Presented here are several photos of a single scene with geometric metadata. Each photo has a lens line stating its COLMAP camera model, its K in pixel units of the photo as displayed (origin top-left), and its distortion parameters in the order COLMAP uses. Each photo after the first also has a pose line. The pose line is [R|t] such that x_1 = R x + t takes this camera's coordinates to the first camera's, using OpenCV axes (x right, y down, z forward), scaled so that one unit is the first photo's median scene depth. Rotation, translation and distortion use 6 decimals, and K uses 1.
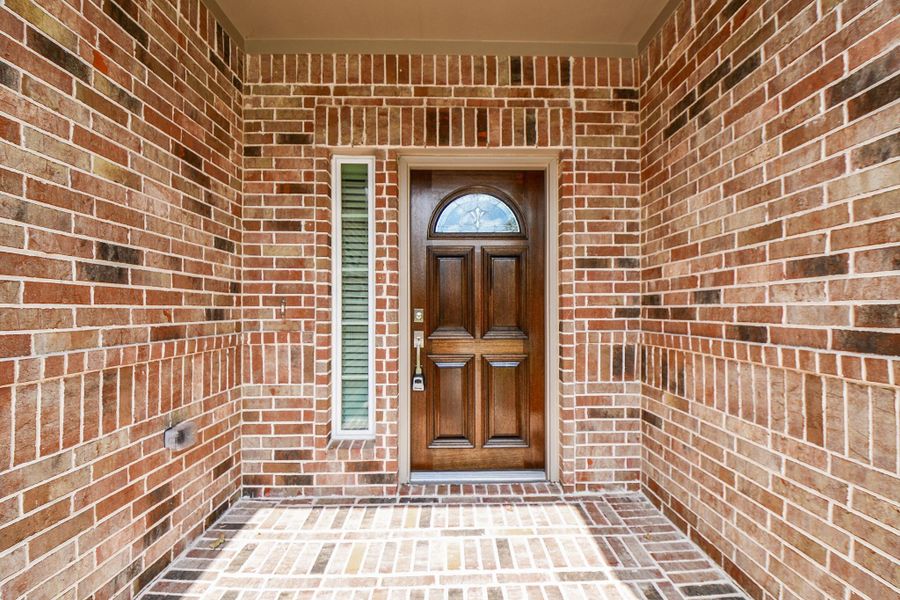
lens RADIAL K [[407.9, 0, 450.0], [0, 407.9, 300.0], [0, 0, 1]] dist [0.015084, -0.026060]
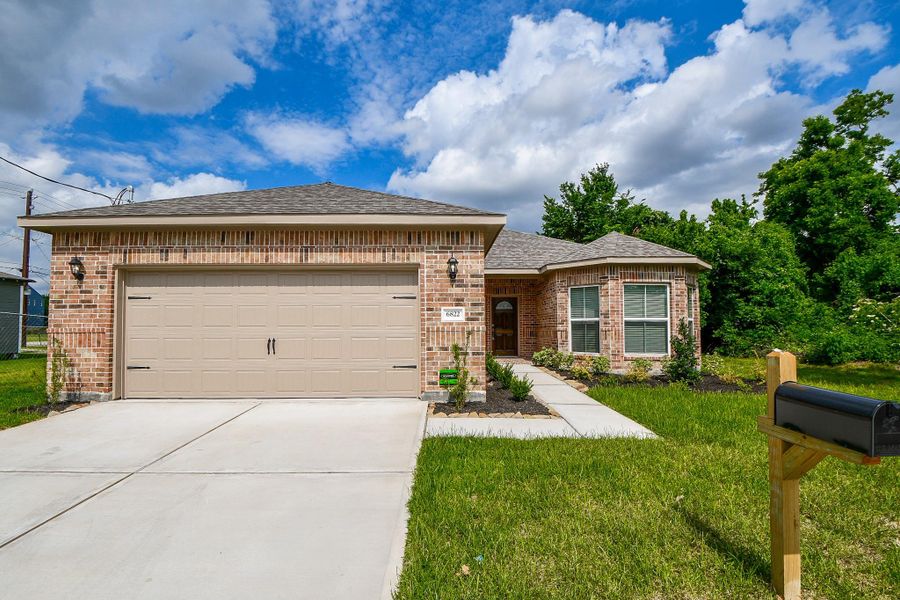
lens RADIAL K [[413.3, 0, 441.3], [0, 413.3, 306.3], [0, 0, 1]] dist [0.012535, -0.023288]
pose [[0.999812, 0.001318, -0.019356, -0.644085], [-0.001701, 0.999803, -0.019782, -0.104528], [0.019326, 0.019811, 0.999617, -4.371250]]
